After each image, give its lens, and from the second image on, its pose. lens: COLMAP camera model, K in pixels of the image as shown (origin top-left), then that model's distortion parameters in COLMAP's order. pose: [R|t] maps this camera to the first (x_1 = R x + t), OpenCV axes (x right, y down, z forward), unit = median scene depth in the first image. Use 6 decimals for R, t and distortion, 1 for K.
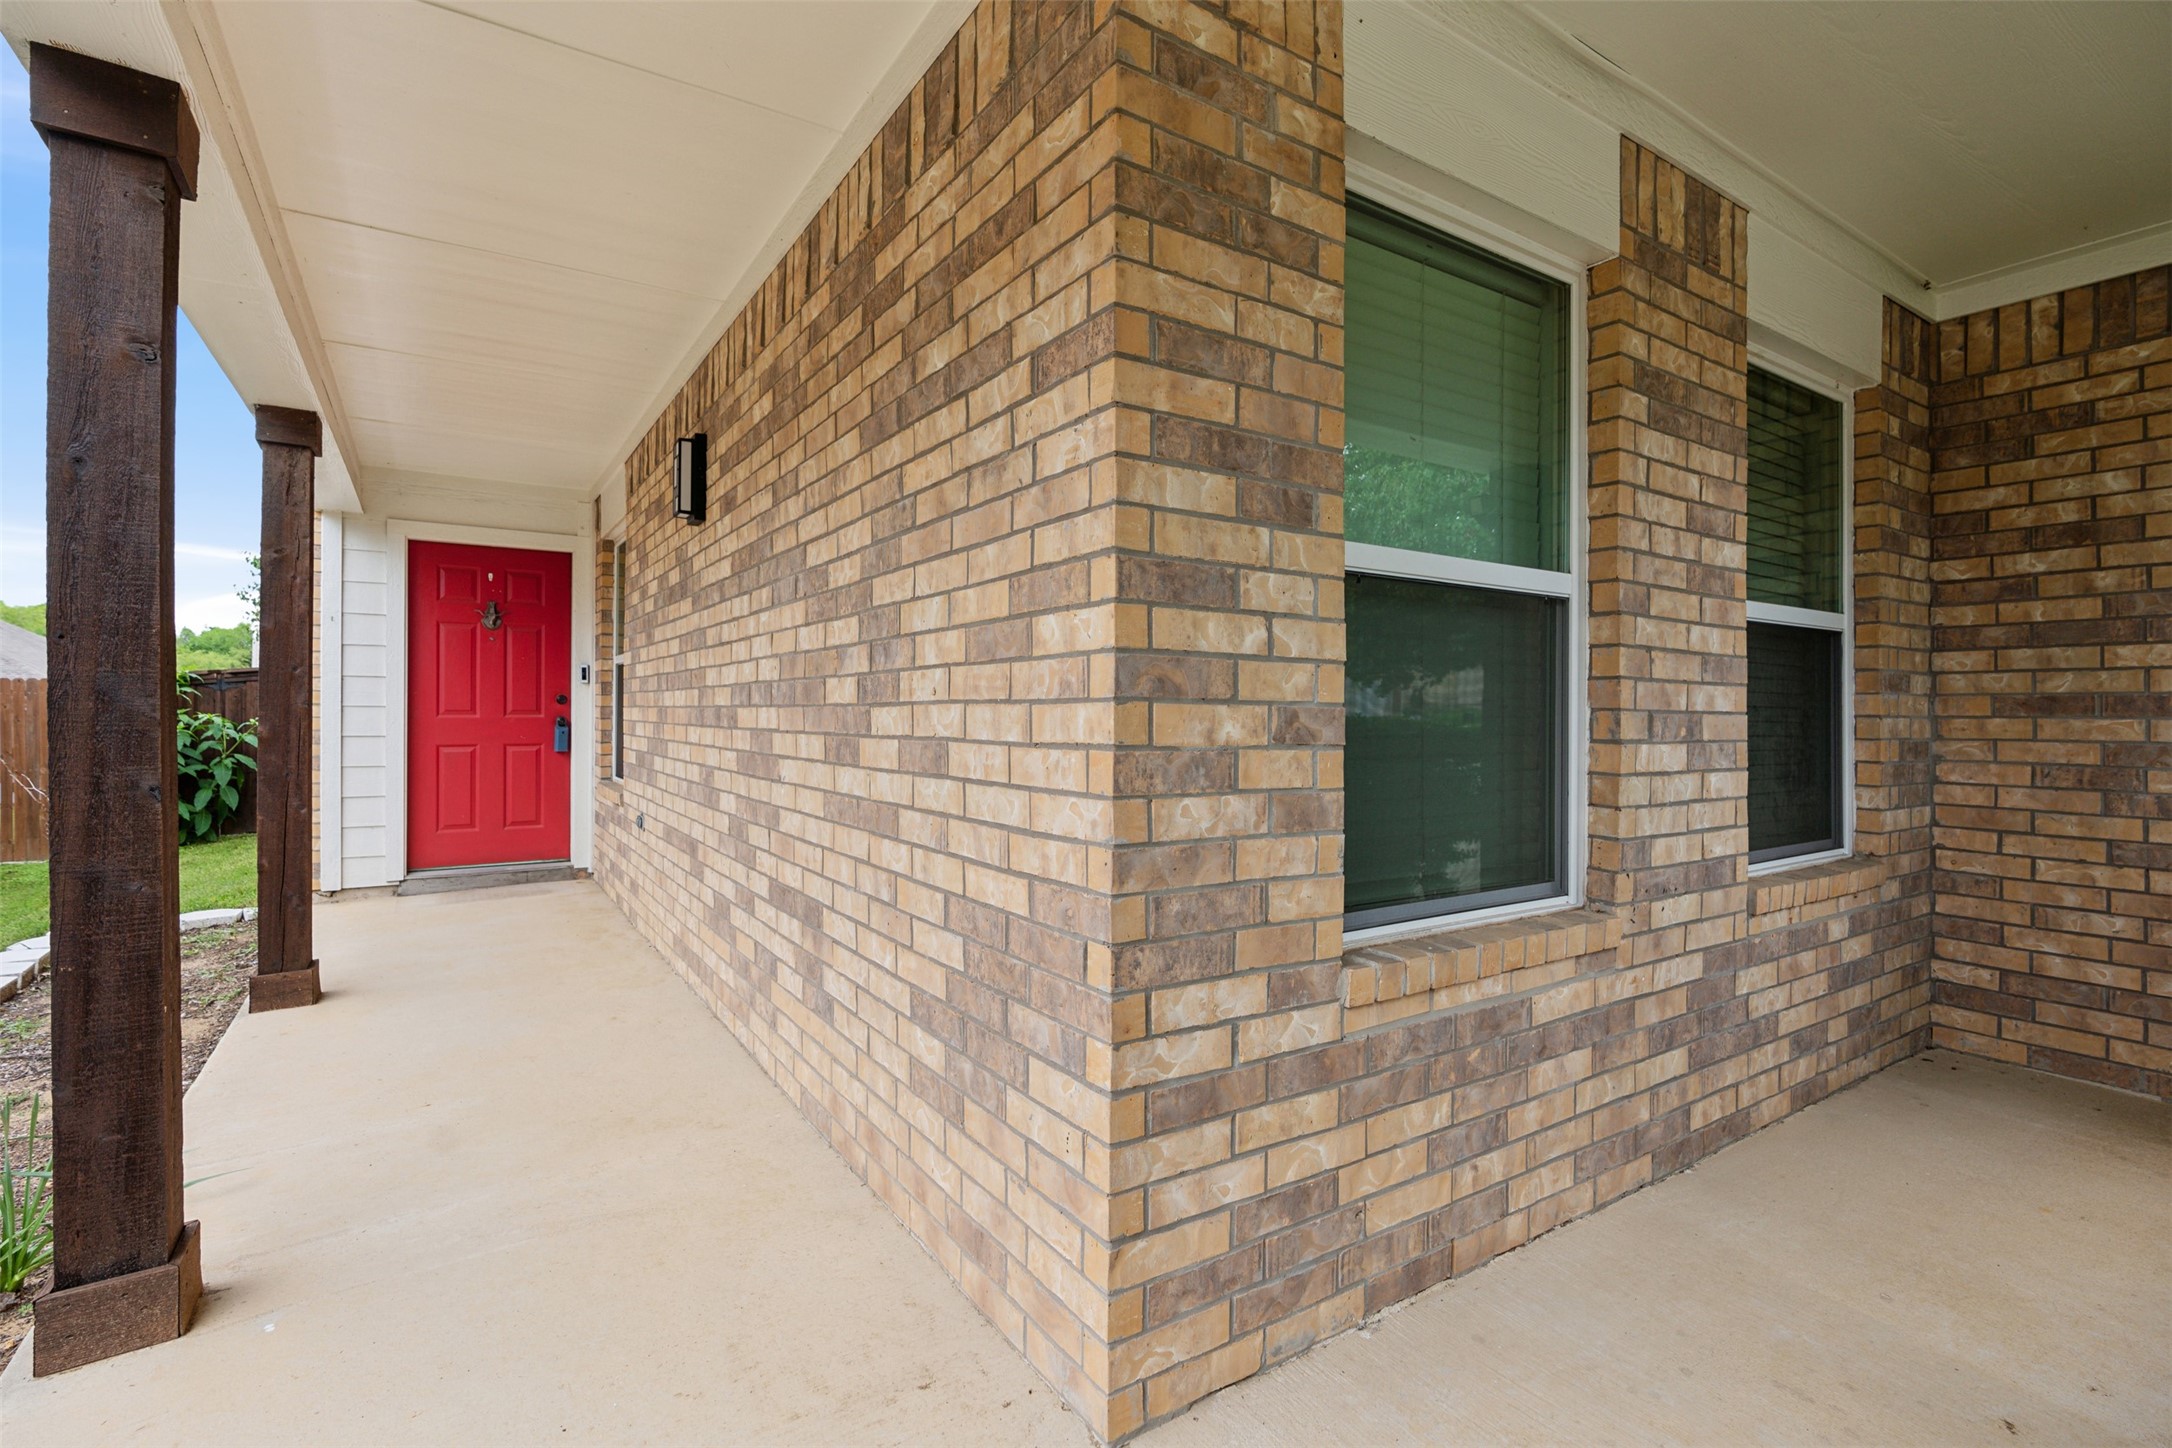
lens RADIAL K [[995.0, 0, 1075.4], [0, 995.0, 706.1], [0, 0, 1]] dist [-0.010228, 0.004516]
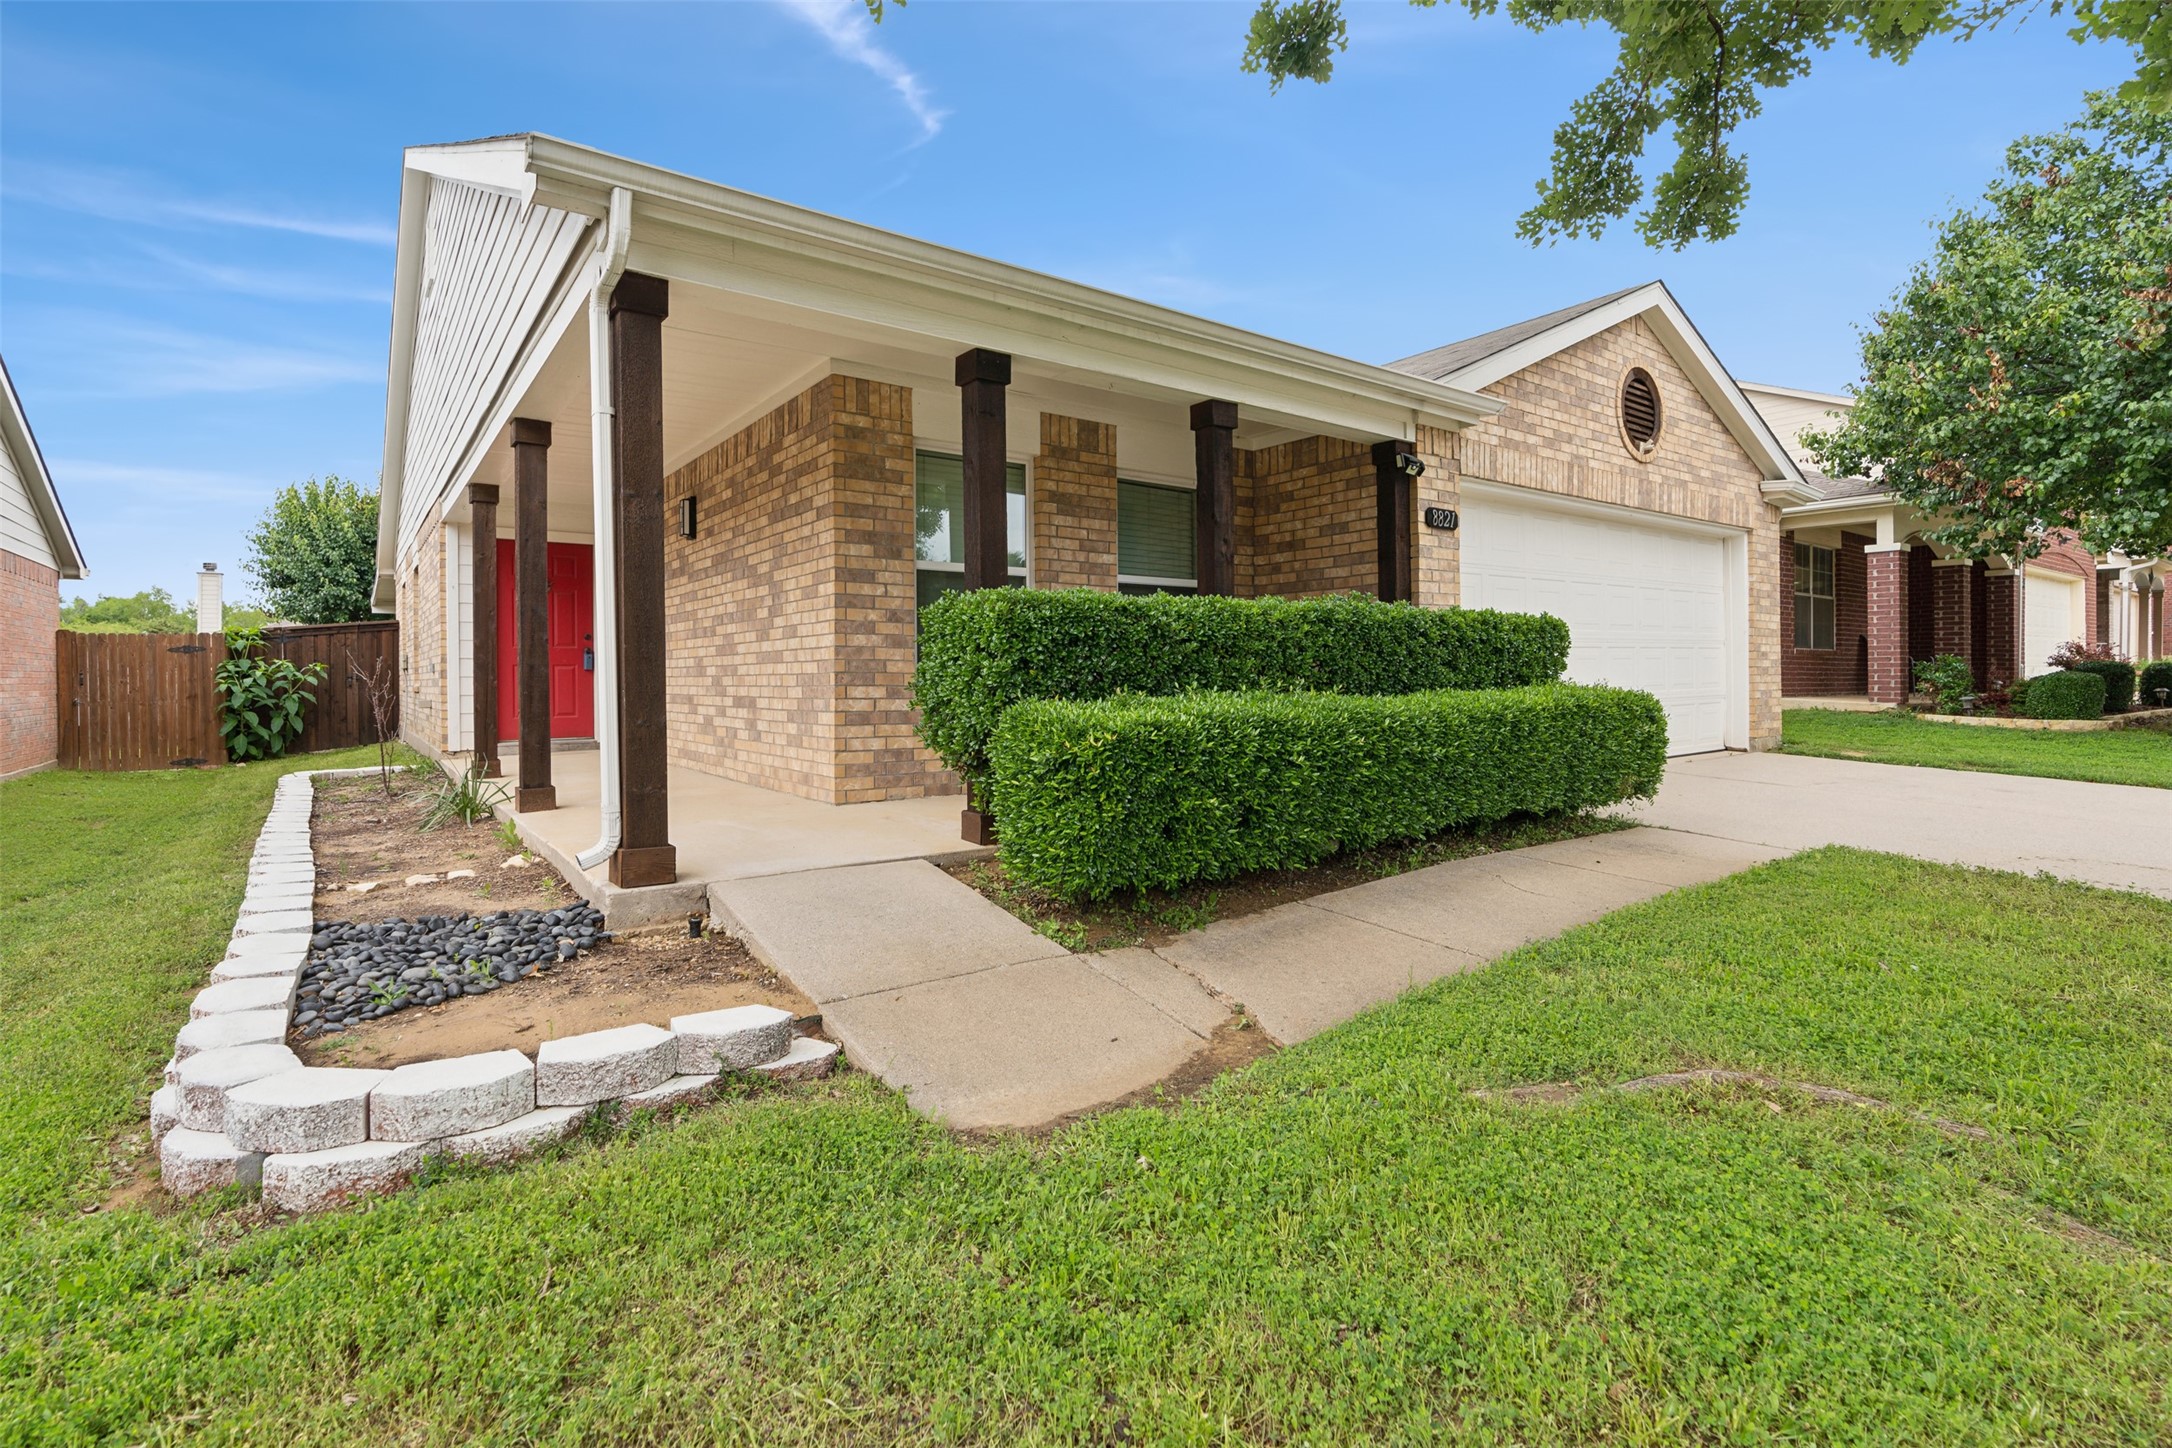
lens RADIAL K [[995.0, 0, 1081.2], [0, 995.0, 664.4], [0, 0, 1]] dist [-0.010228, 0.004516]
pose [[0.997499, -0.013201, 0.069439, 0.471406], [0.013516, 0.999900, -0.004071, 0.159019], [-0.069378, 0.004999, 0.997578, -1.880231]]
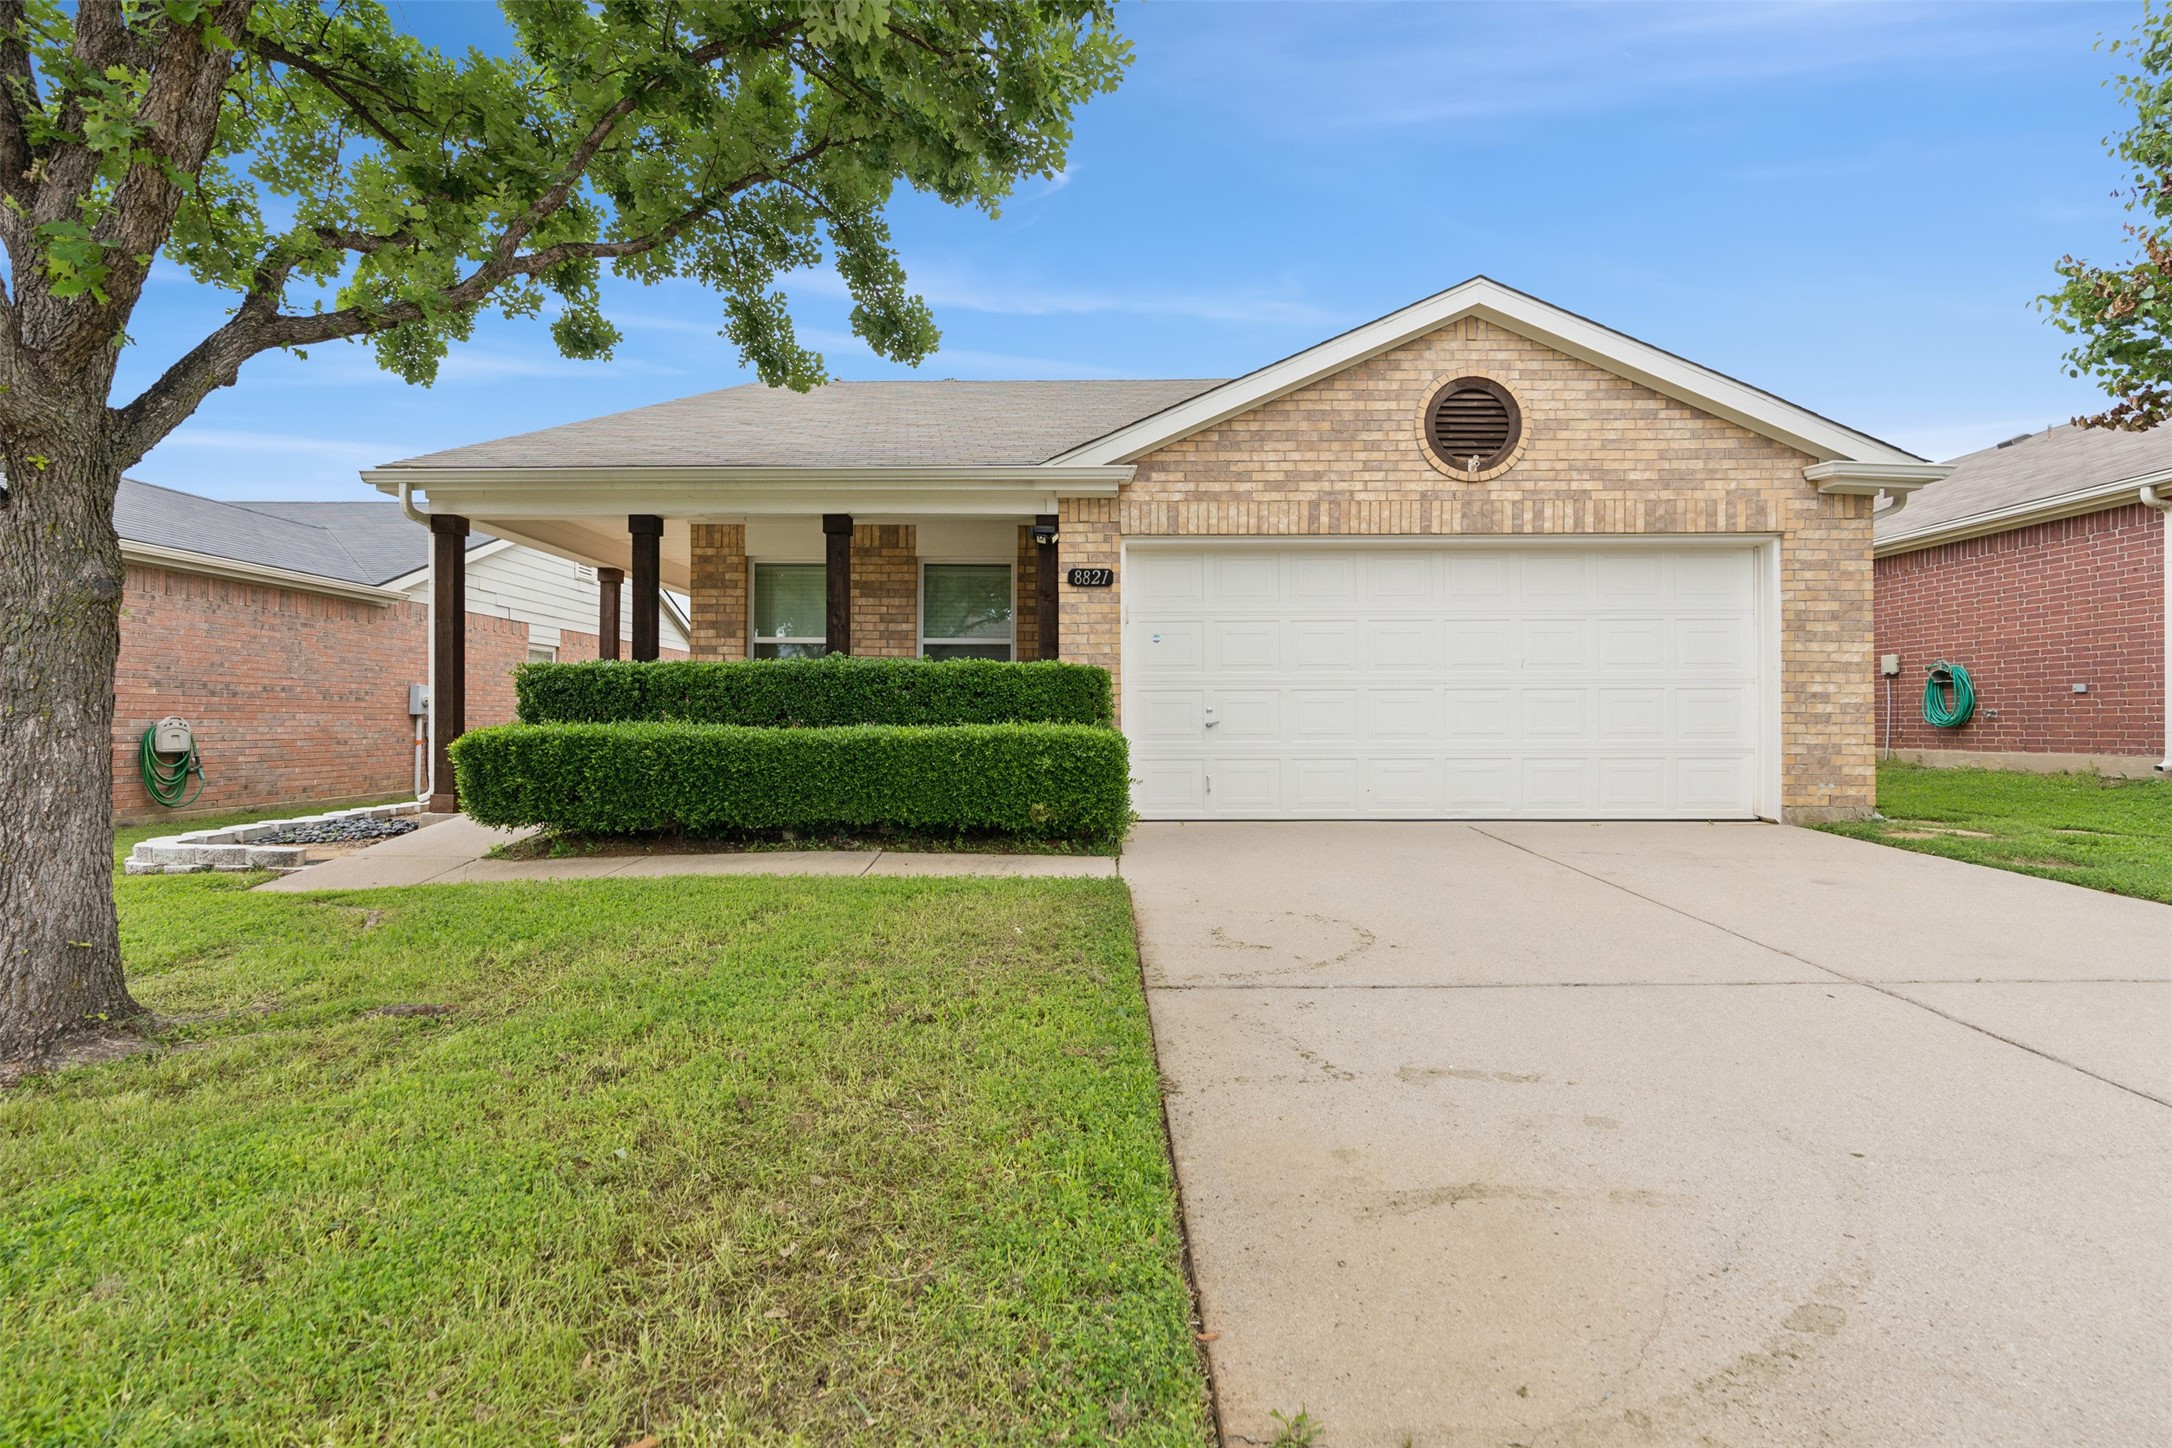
lens RADIAL K [[995.0, 0, 1058.3], [0, 995.0, 695.0], [0, 0, 1]] dist [-0.010228, 0.004516]
pose [[0.830884, -0.019585, -0.556101, 3.490179], [0.003876, 0.999560, -0.029412, 0.218452], [0.556432, 0.022282, 0.830594, -1.827772]]
